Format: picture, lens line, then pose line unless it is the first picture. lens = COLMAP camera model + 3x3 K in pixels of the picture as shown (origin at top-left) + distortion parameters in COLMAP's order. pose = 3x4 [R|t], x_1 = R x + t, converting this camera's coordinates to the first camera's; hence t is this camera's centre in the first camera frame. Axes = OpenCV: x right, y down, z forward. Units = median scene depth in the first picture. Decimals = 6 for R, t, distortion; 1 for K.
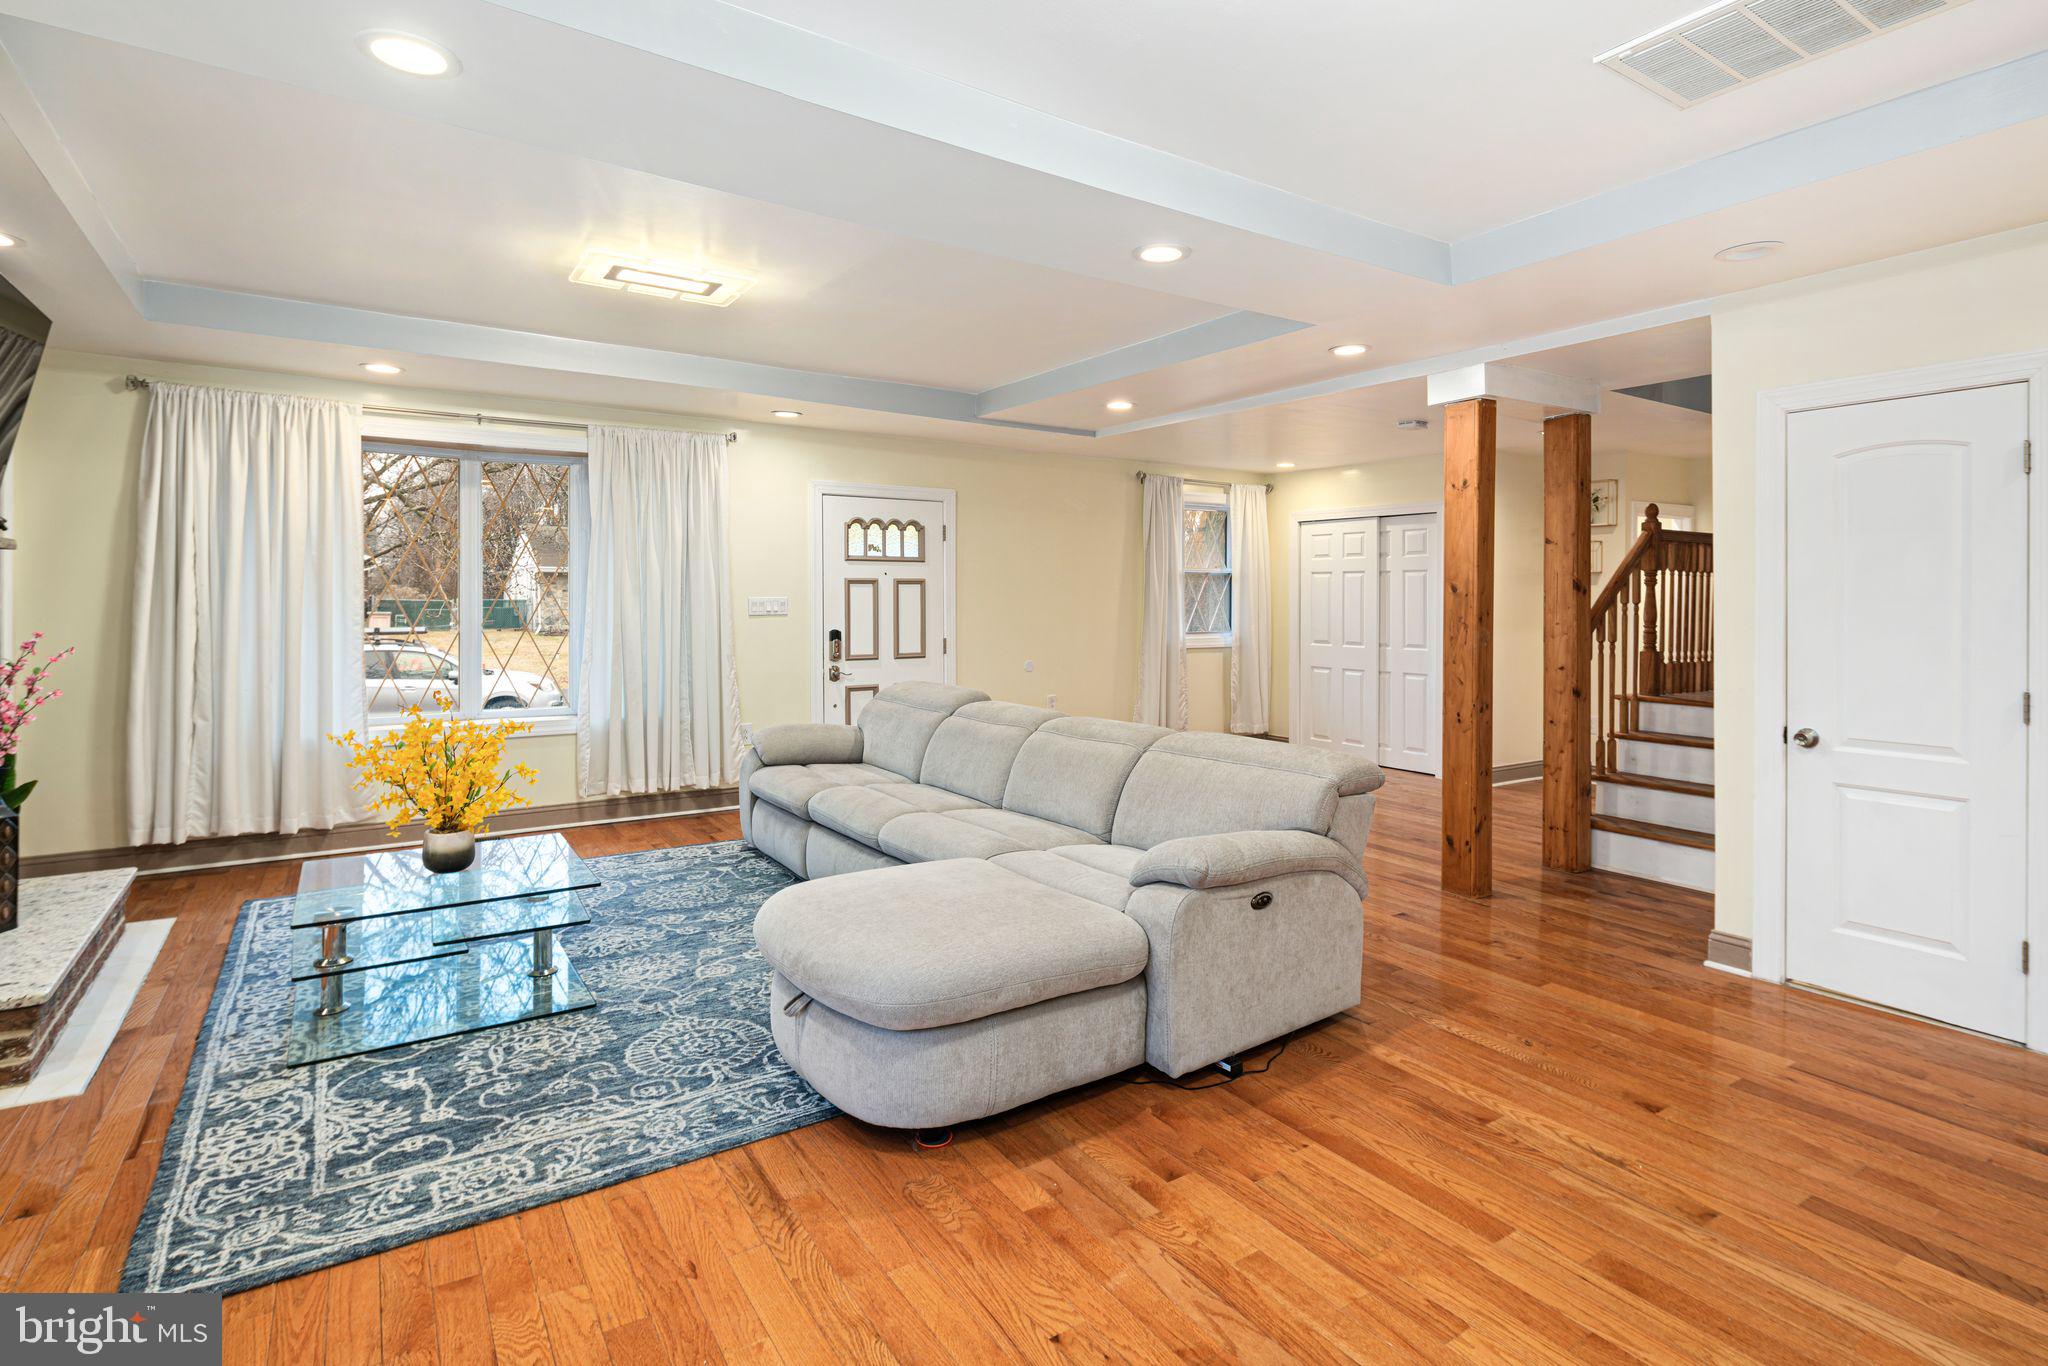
lens RADIAL K [[1005.5, 0, 1018.4], [0, 1005.5, 615.3], [0, 0, 1]] dist [0.004565, -0.000939]
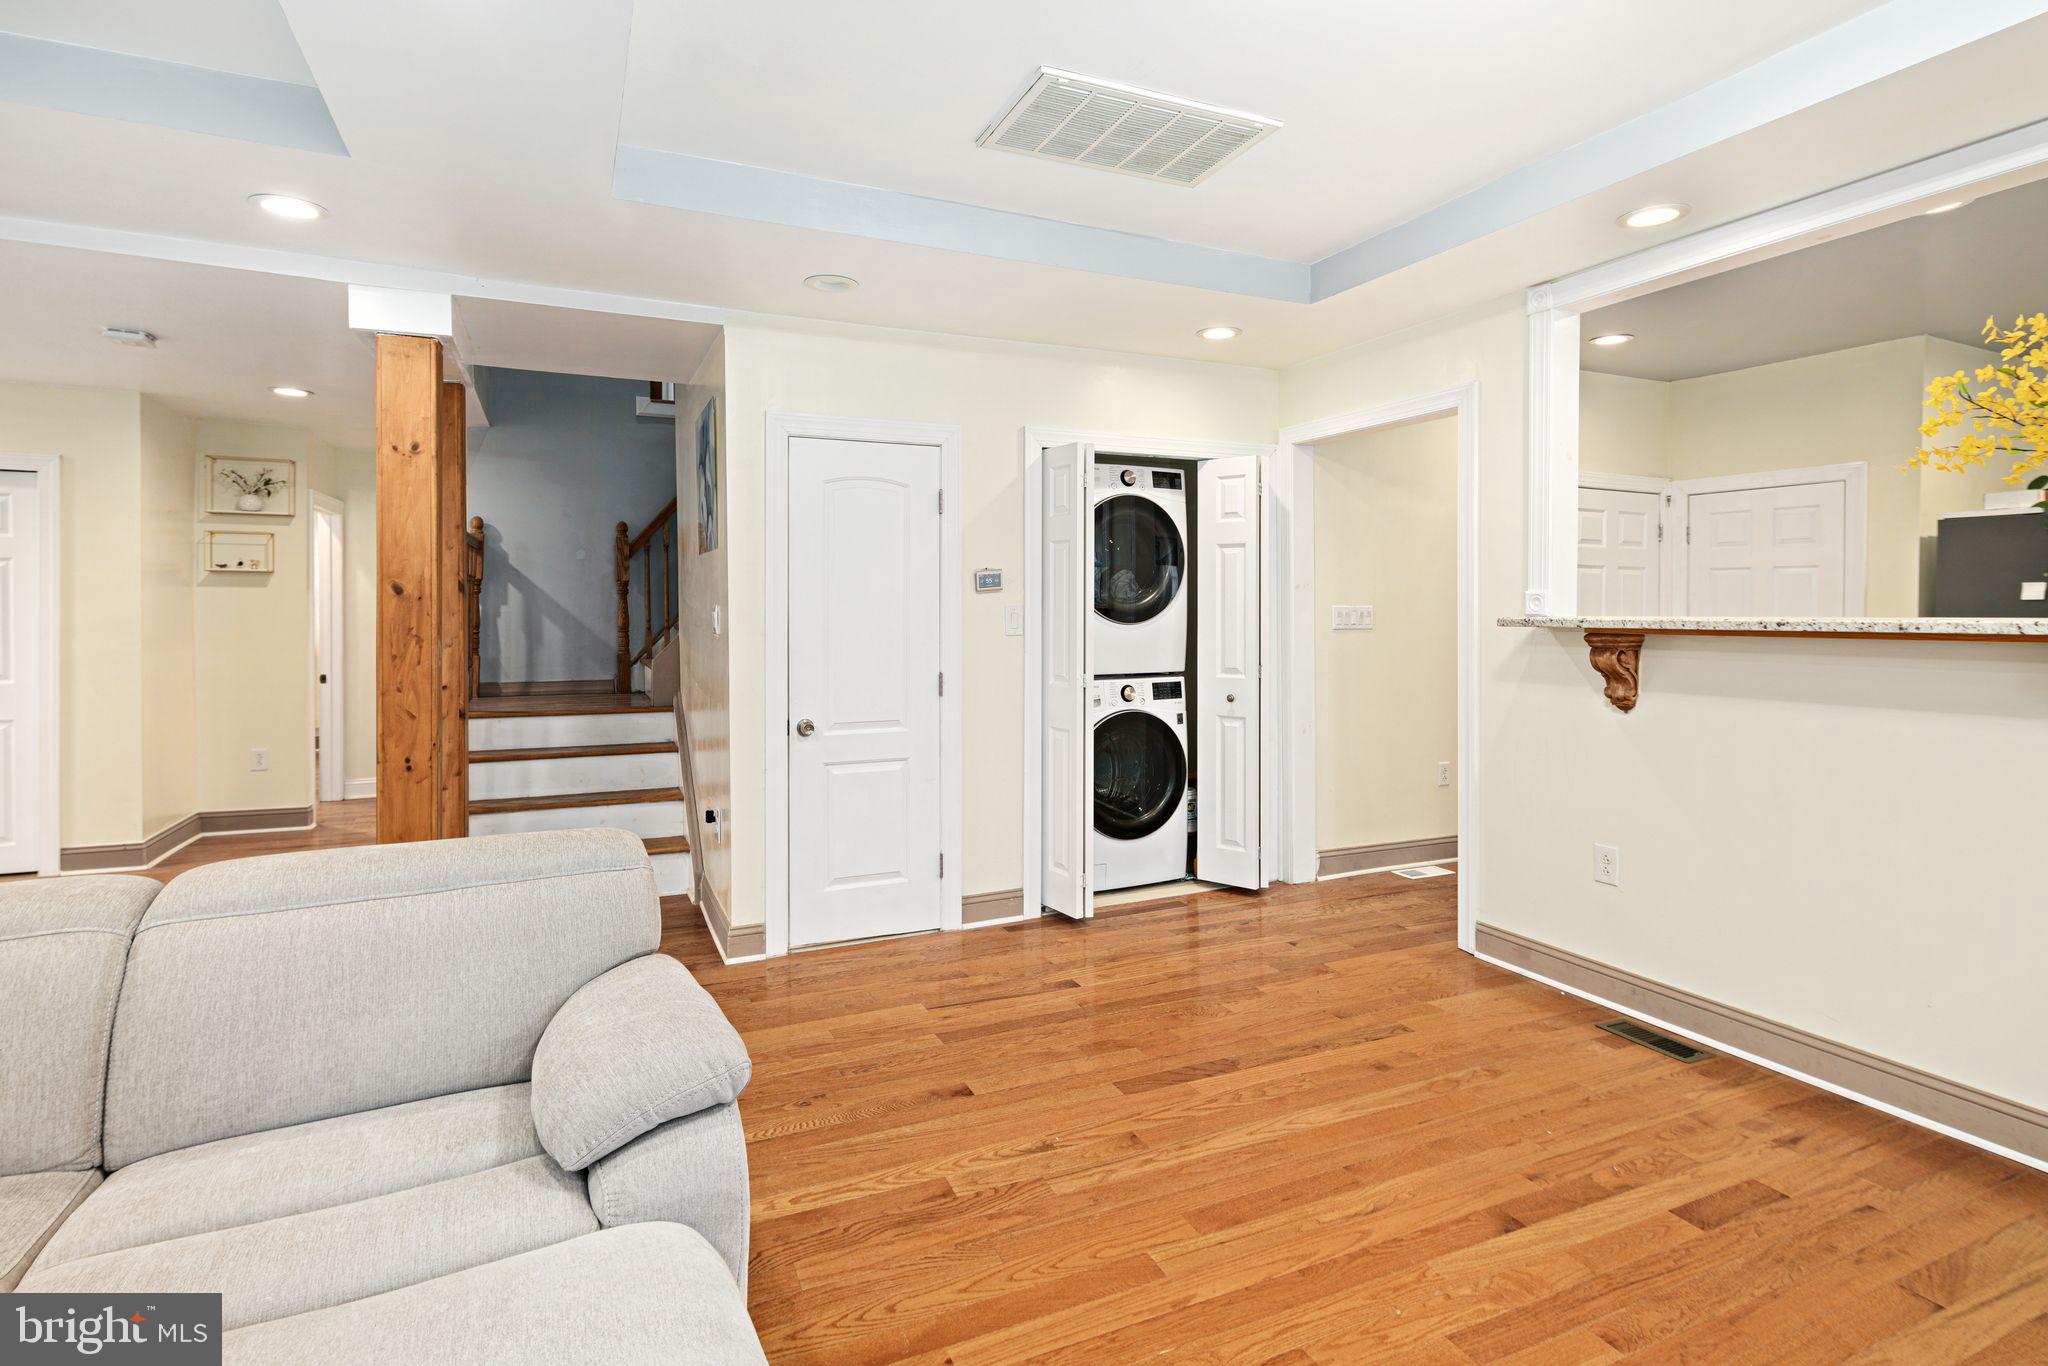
lens RADIAL K [[1005.5, 0, 1018.4], [0, 1005.5, 615.3], [0, 0, 1]] dist [0.004565, -0.000939]
pose [[0.157132, -0.007515, 0.987549, -0.338110], [0.013440, 0.999895, 0.005471, -0.008114], [-0.987486, 0.012413, 0.157216, 0.678187]]
